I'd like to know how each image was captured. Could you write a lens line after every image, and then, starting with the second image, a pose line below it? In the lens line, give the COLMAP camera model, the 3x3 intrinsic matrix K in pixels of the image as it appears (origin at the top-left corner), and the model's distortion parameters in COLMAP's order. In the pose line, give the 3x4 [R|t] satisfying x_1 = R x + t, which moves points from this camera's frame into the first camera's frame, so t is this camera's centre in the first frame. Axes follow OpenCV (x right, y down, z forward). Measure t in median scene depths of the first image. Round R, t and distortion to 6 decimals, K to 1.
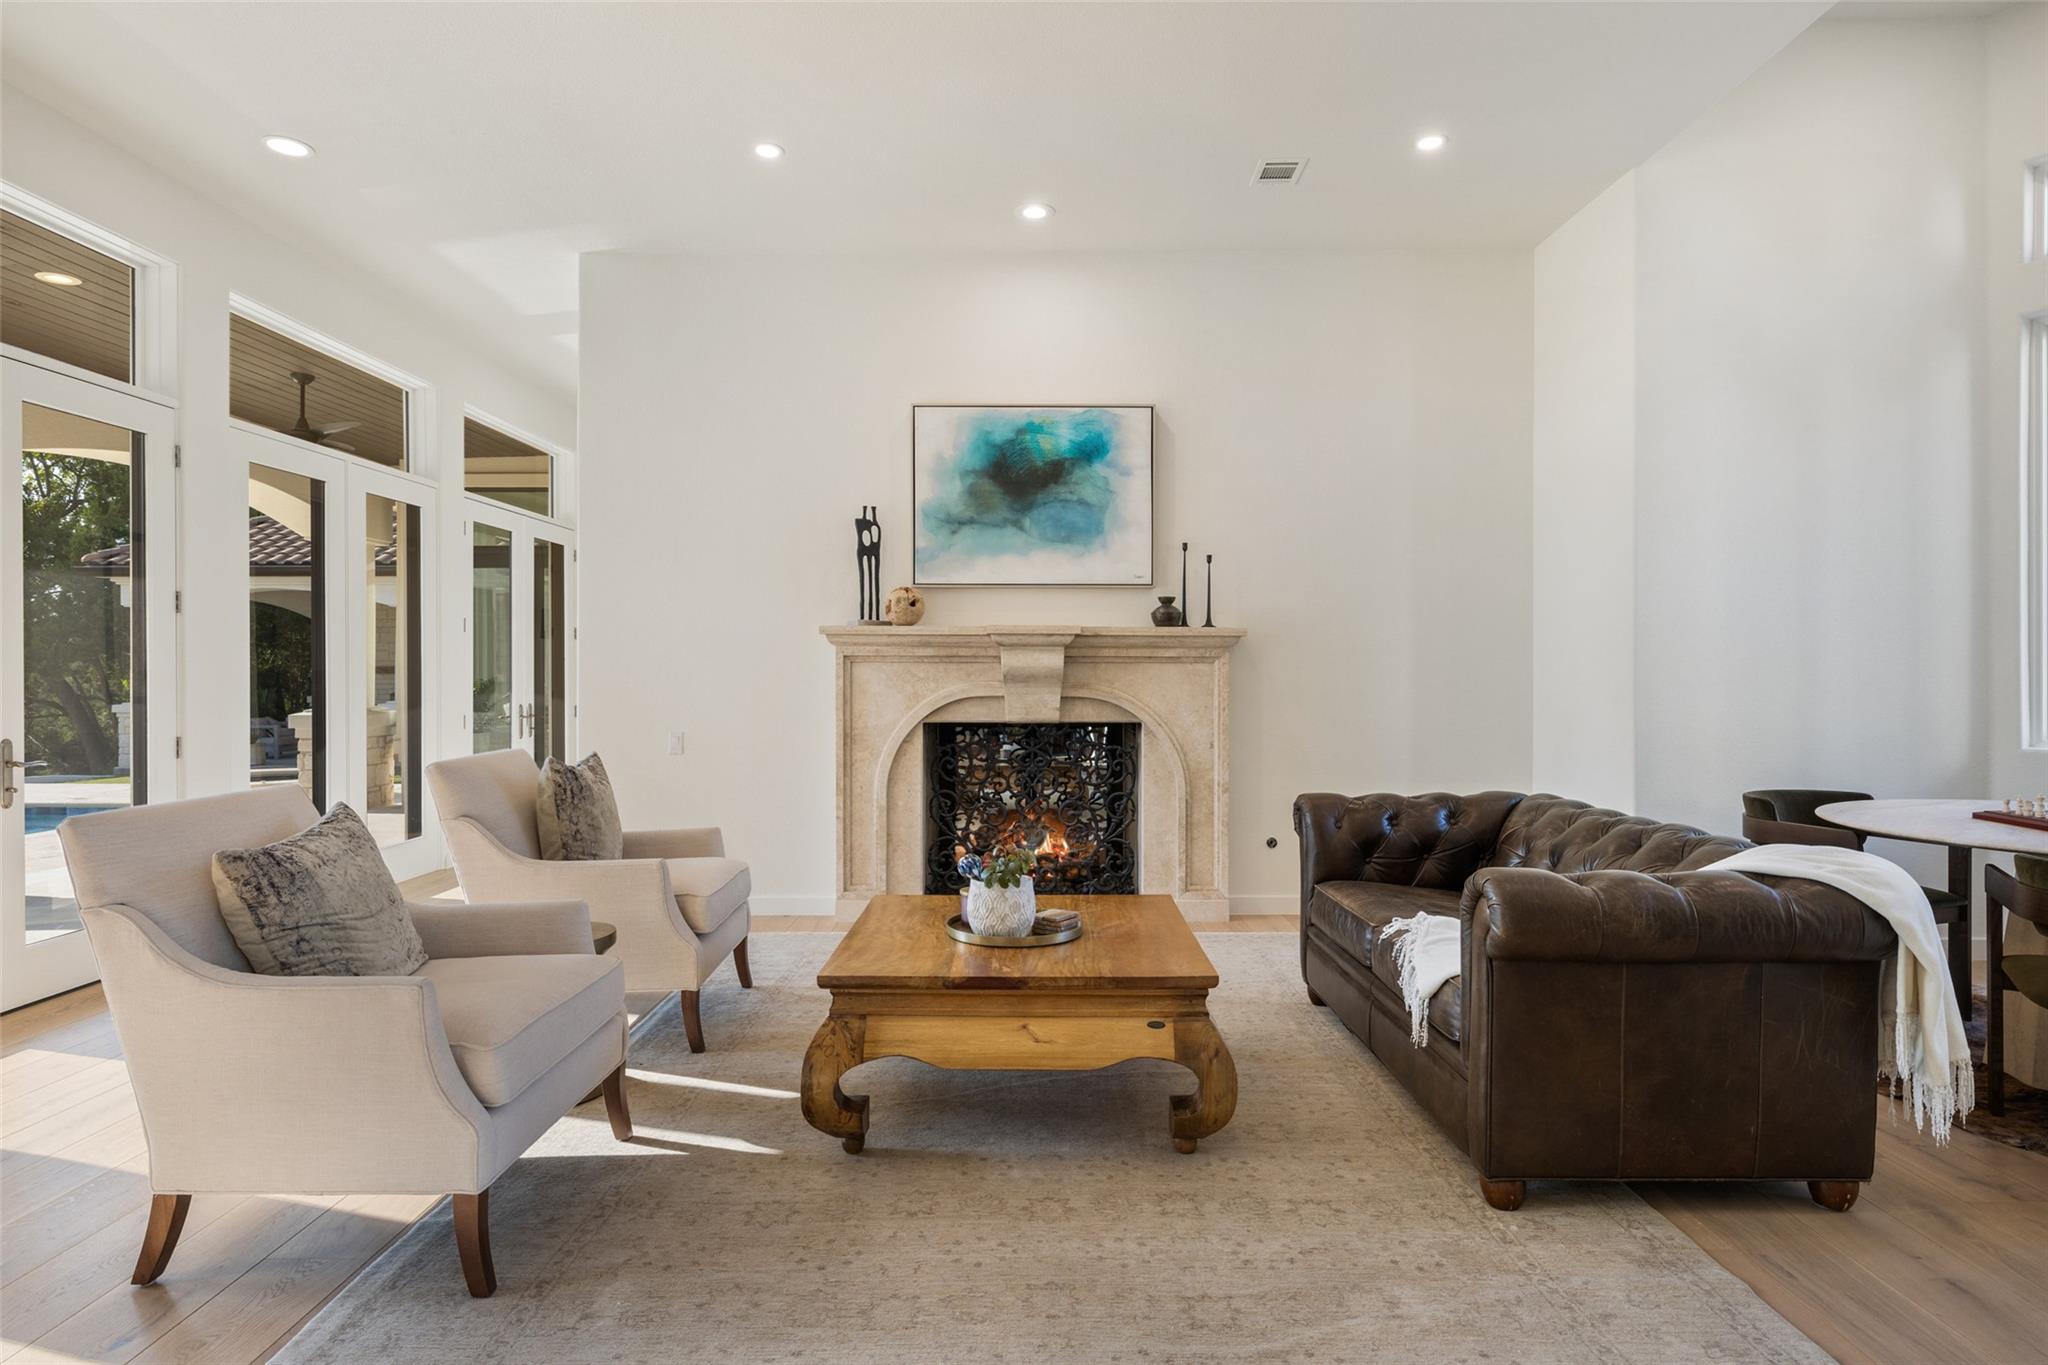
lens RADIAL K [[1114.0, 0, 1028.4], [0, 1114.0, 683.7], [0, 0, 1]] dist [0.006571, 0.000362]
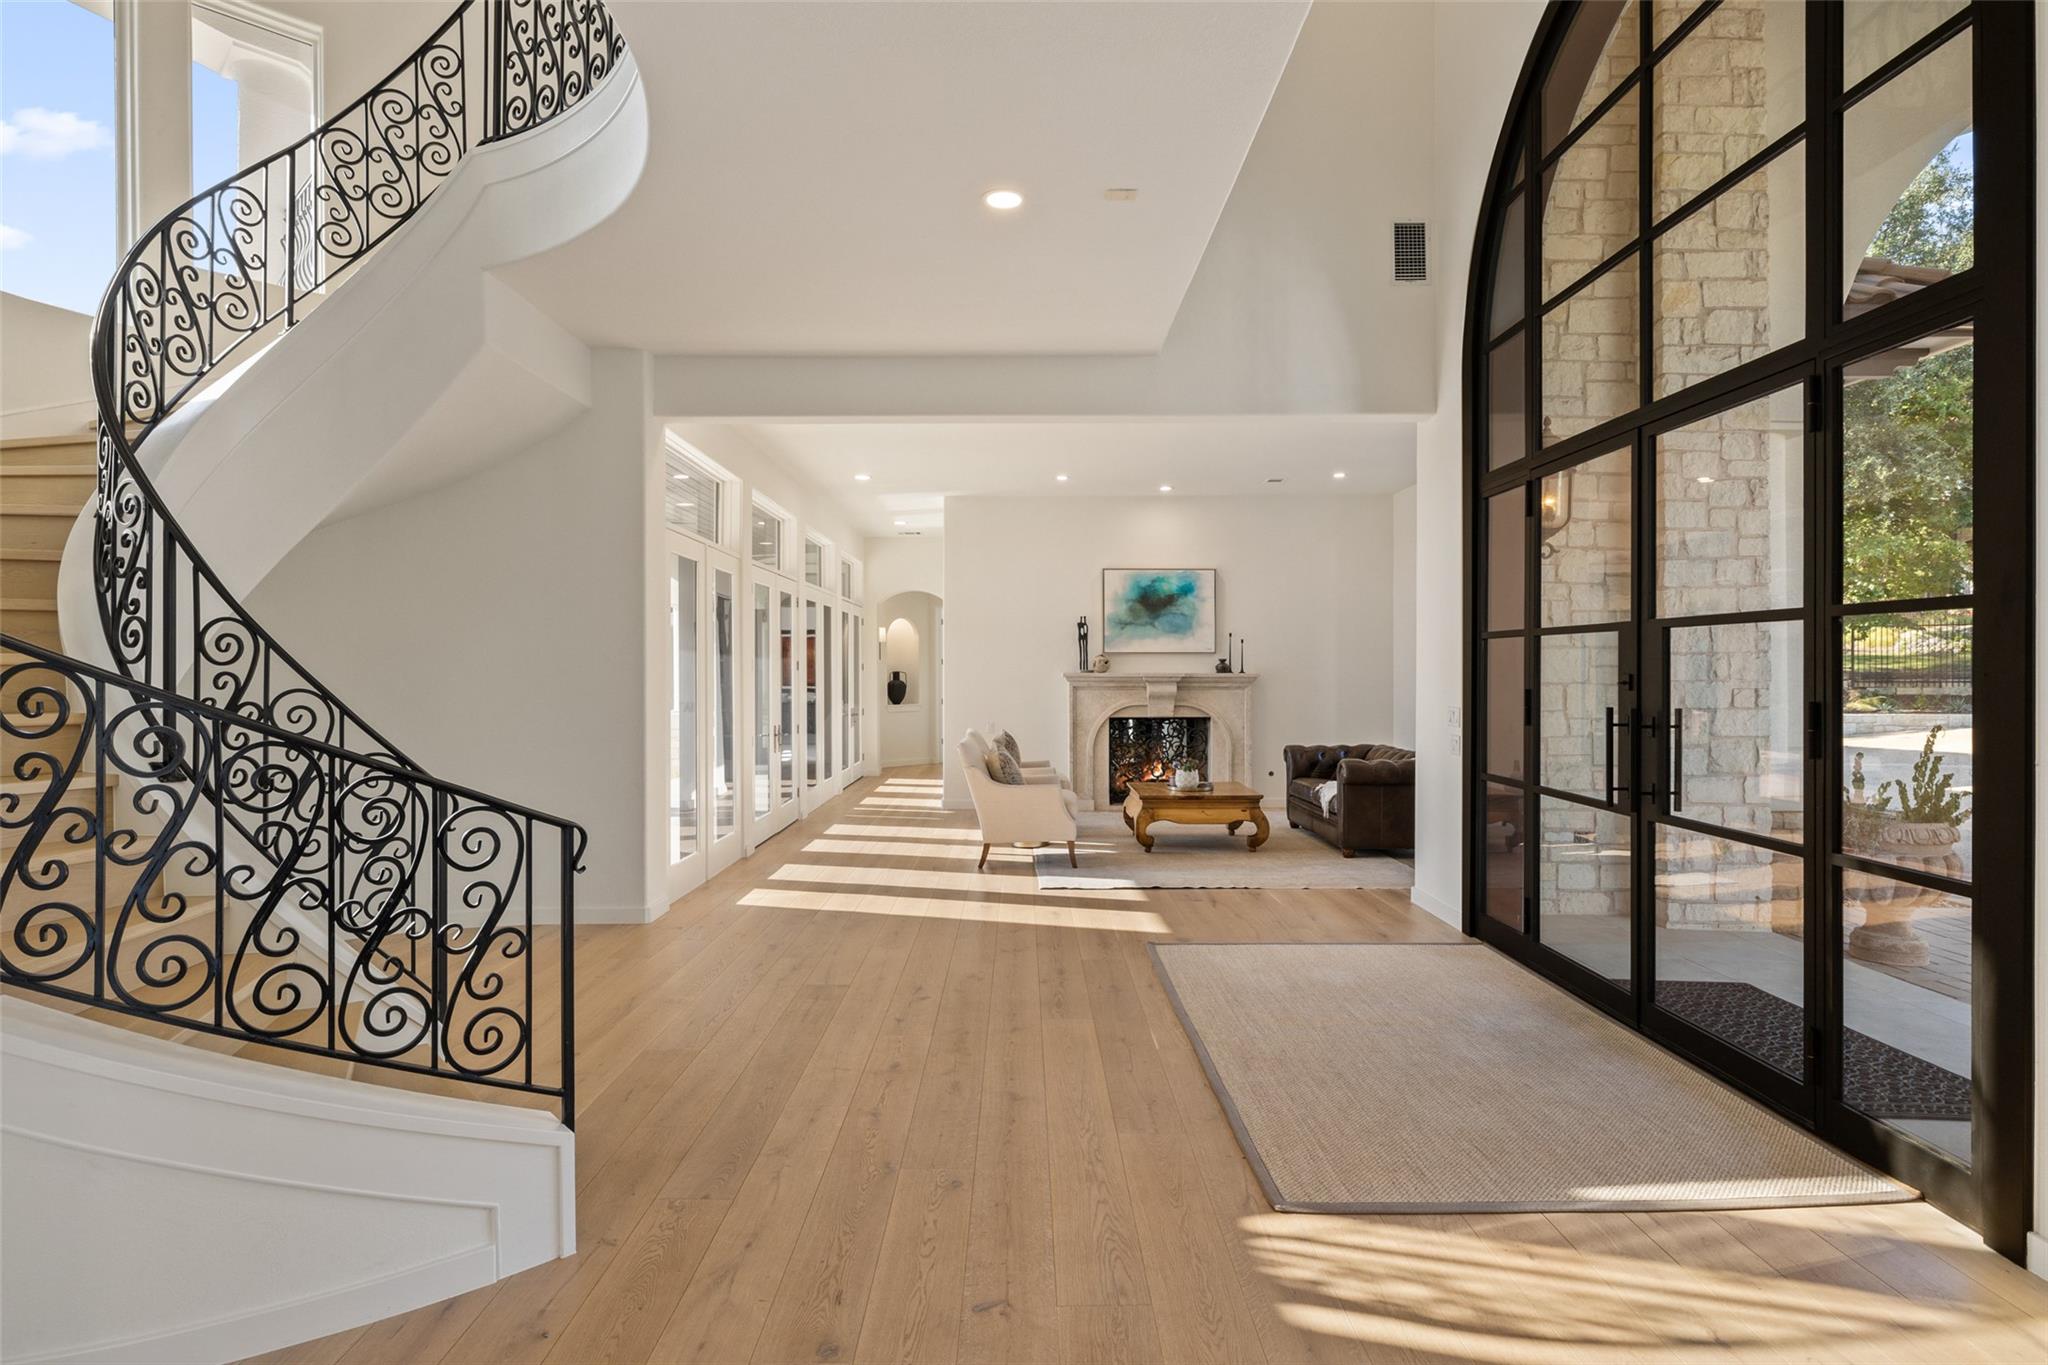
lens RADIAL K [[1054.3, 0, 1020.2], [0, 1054.3, 683.3], [0, 0, 1]] dist [0.001381, 0.000037]
pose [[0.999984, -0.002047, 0.005268, -0.275924], [0.002039, 0.999997, 0.001557, -0.034469], [-0.005271, -0.001546, 0.999985, -1.029259]]
